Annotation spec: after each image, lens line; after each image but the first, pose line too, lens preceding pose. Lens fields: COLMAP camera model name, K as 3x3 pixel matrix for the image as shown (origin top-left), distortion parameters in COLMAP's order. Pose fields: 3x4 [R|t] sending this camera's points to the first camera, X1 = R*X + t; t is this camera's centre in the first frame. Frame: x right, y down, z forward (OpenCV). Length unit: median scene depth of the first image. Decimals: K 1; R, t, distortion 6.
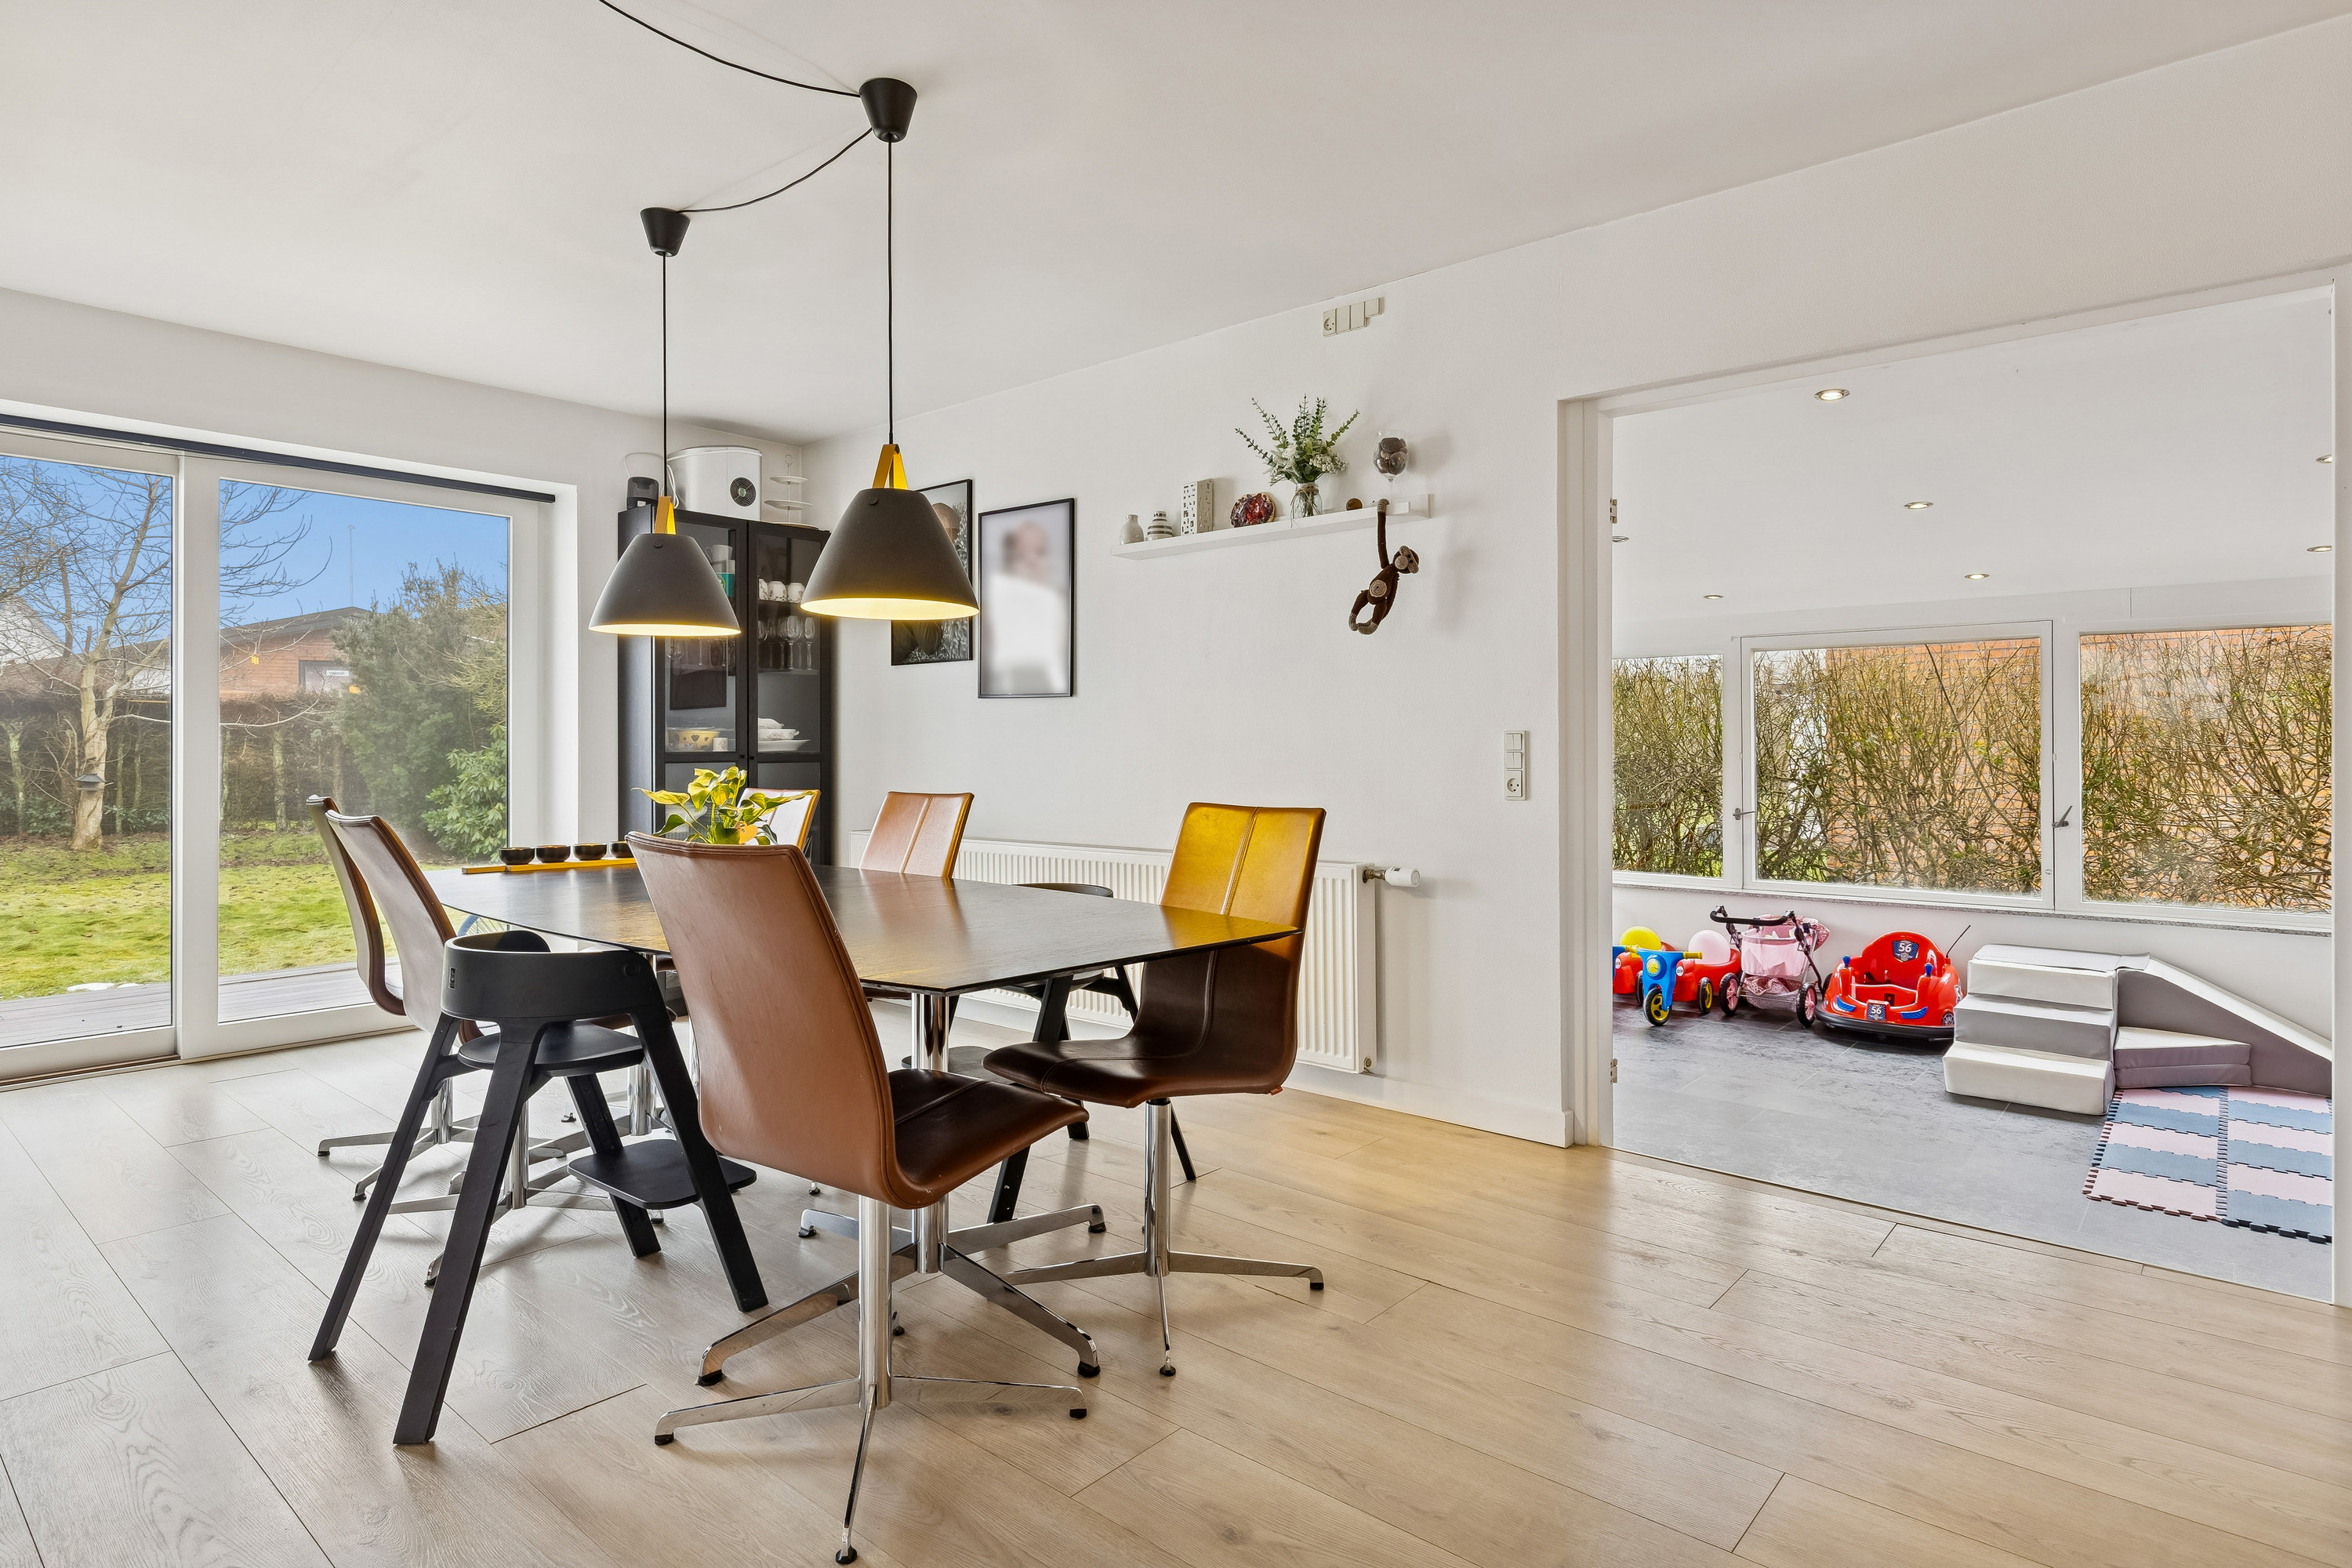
lens RADIAL K [[1245.2, 0, 1177.6], [0, 1245.2, 733.7], [0, 0, 1]] dist [0.004906, 0.000579]
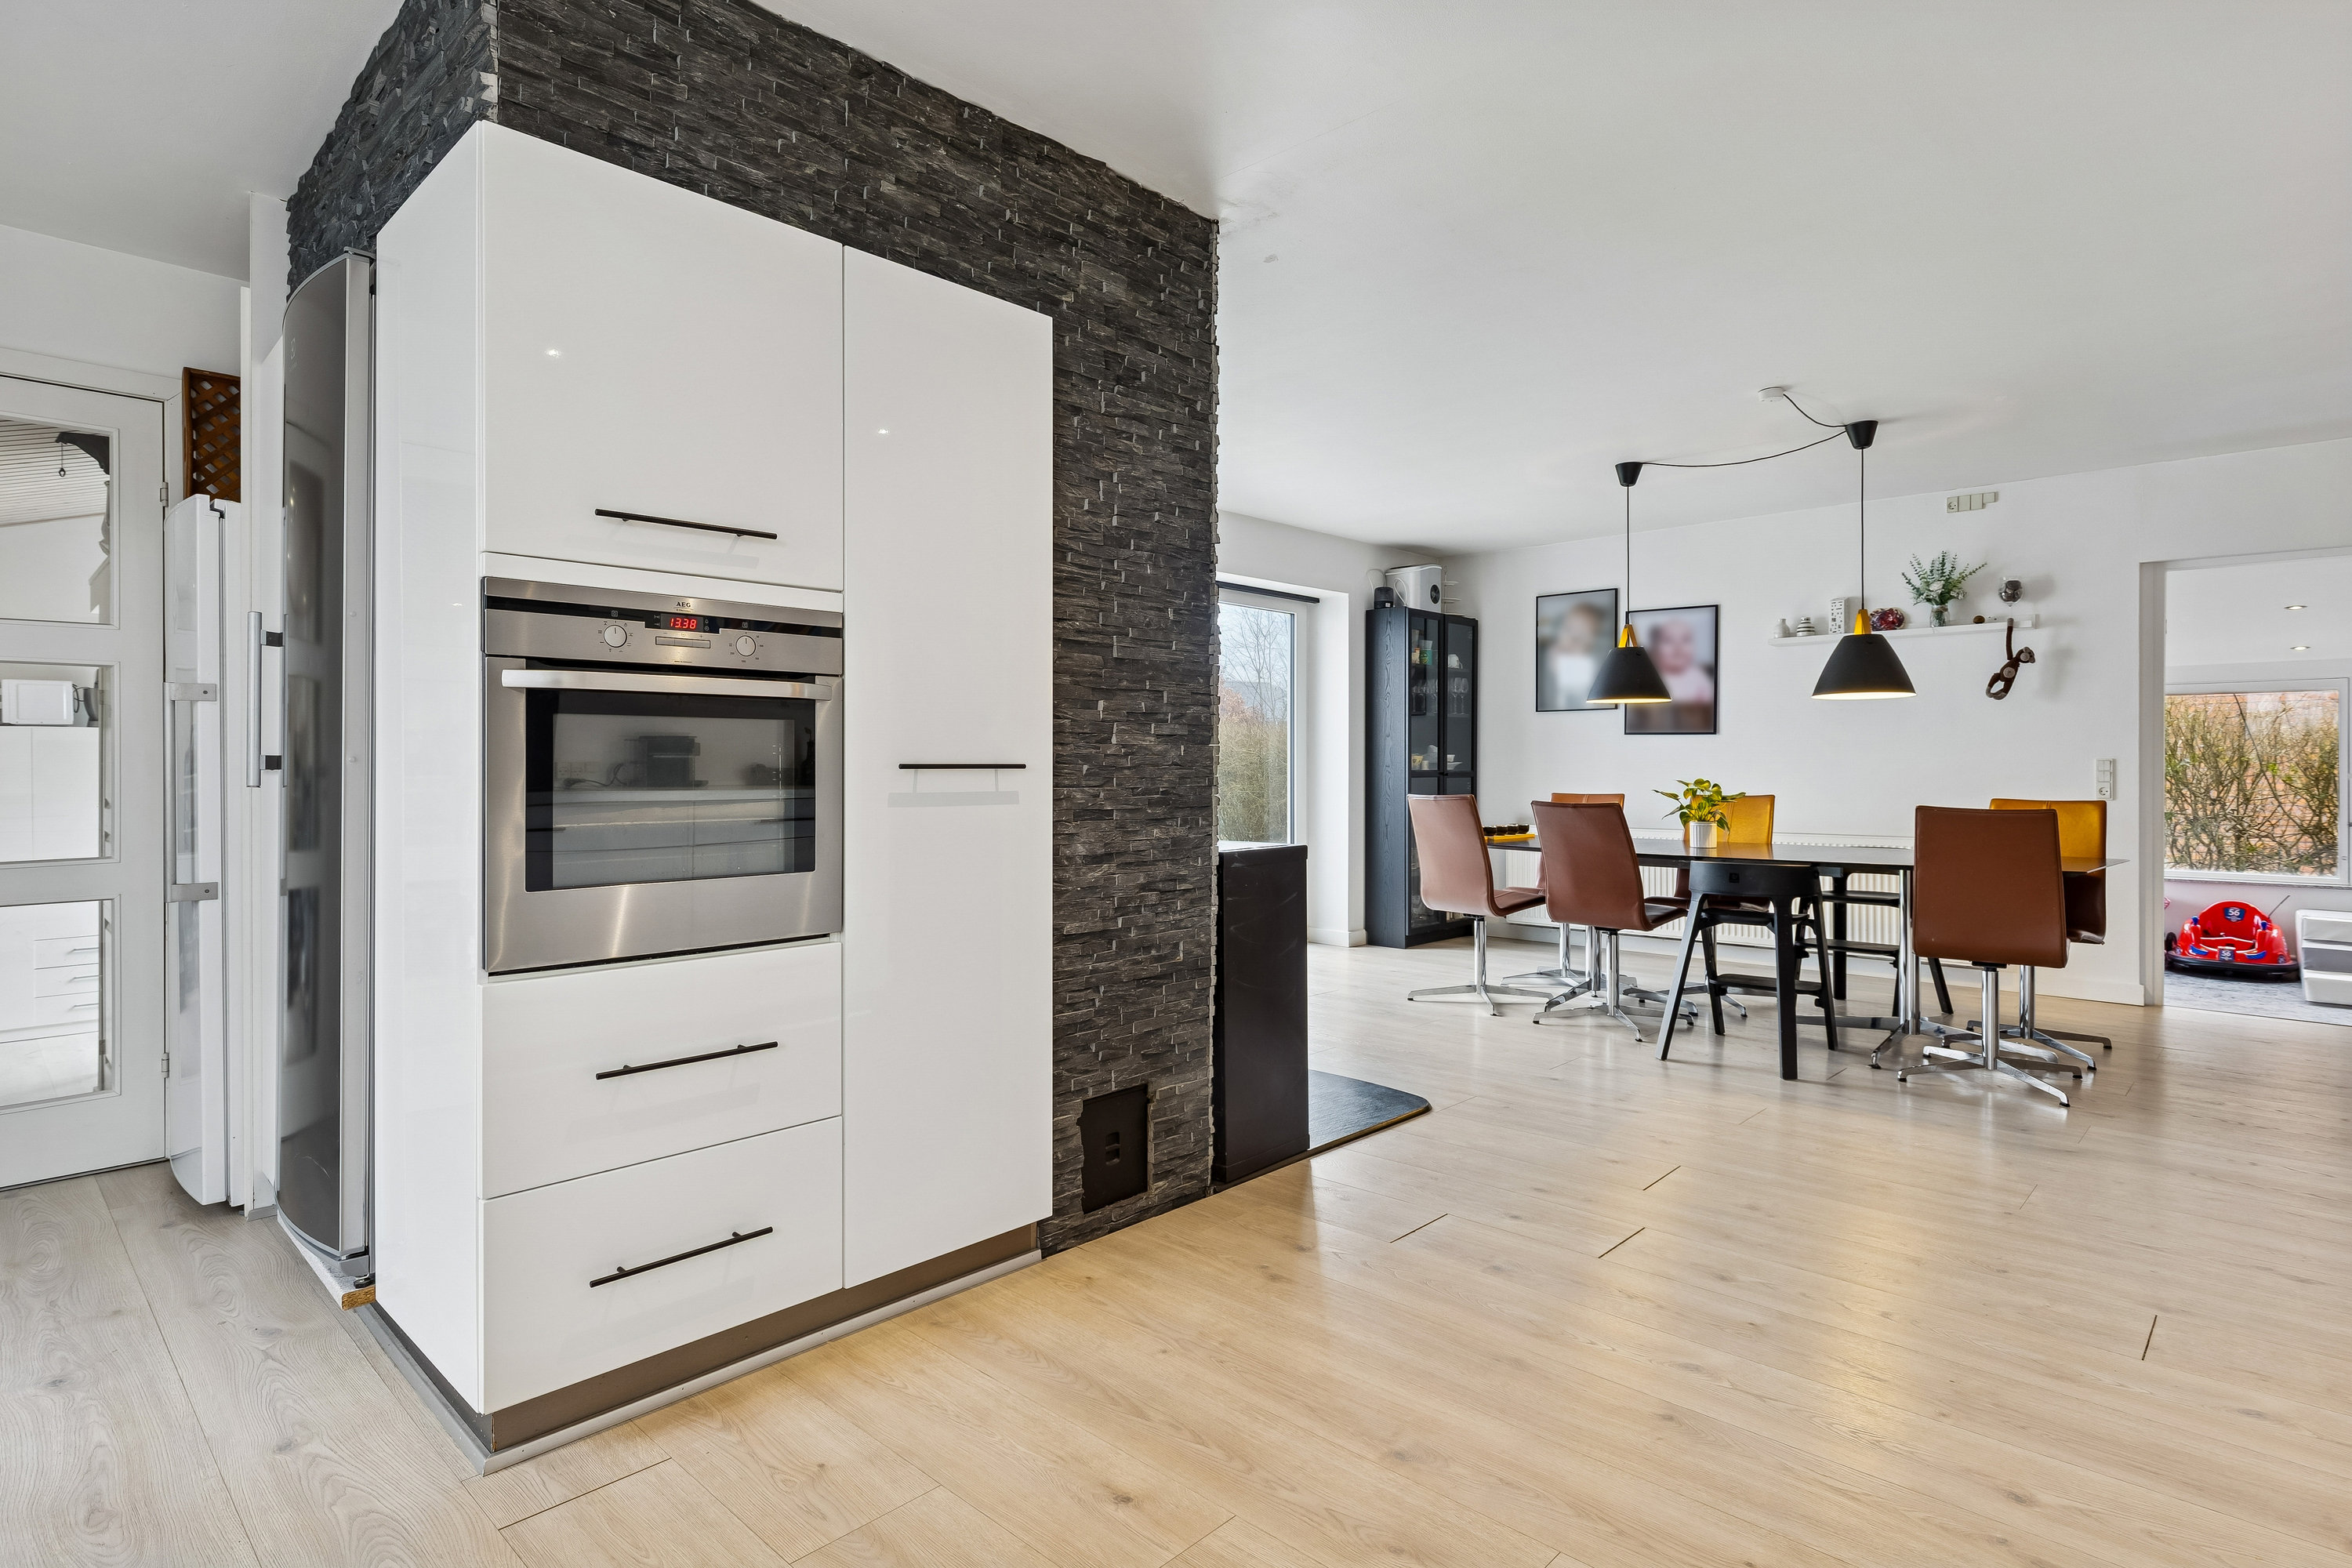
lens RADIAL K [[1201.4, 0, 1187.5], [0, 1201.4, 762.1], [0, 0, 1]] dist [-0.002801, -0.000118]
pose [[0.999149, 0.001987, -0.041207, -0.849985], [-0.001809, 0.999989, 0.004372, -0.002297], [0.041216, -0.004294, 0.999141, -0.626558]]
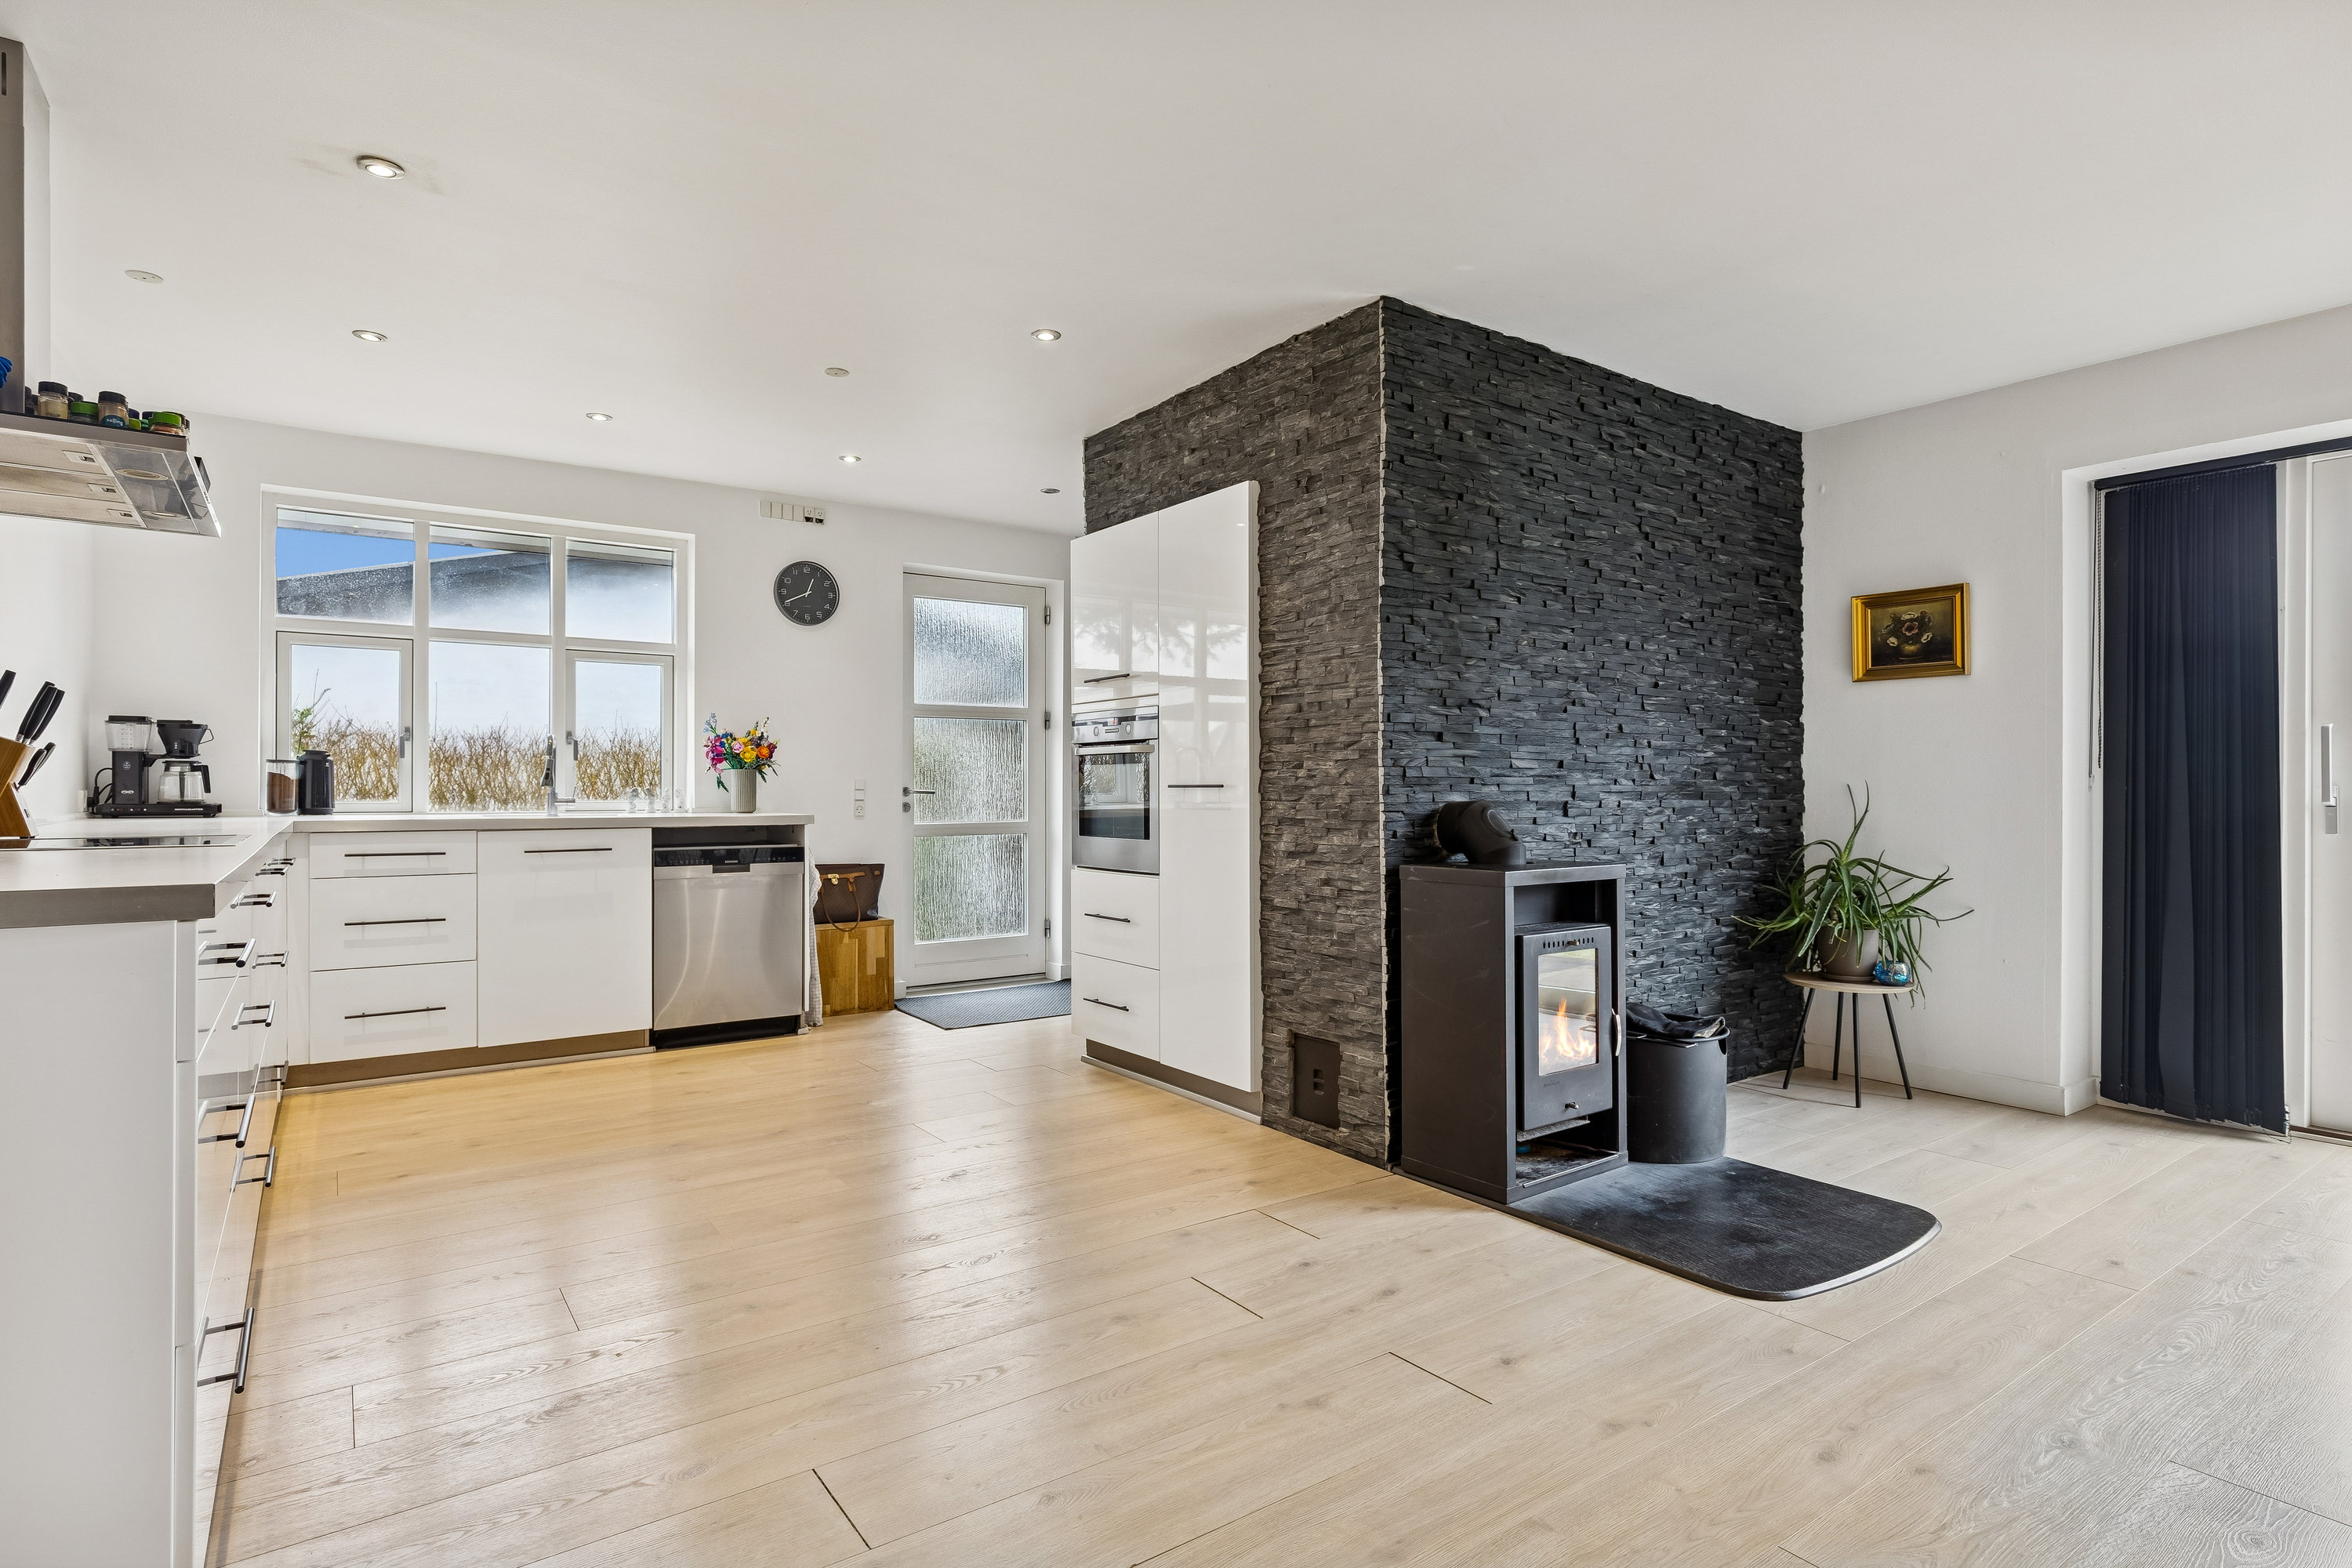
lens RADIAL K [[1201.4, 0, 1176.0], [0, 1201.4, 784.0], [0, 0, 1]] dist [0.001562, 0.000366]
pose [[-0.238270, -0.001221, -0.971198, 0.063497], [0.007624, 0.999966, -0.003127, 0.004388], [0.971169, -0.008150, -0.238252, 0.261206]]
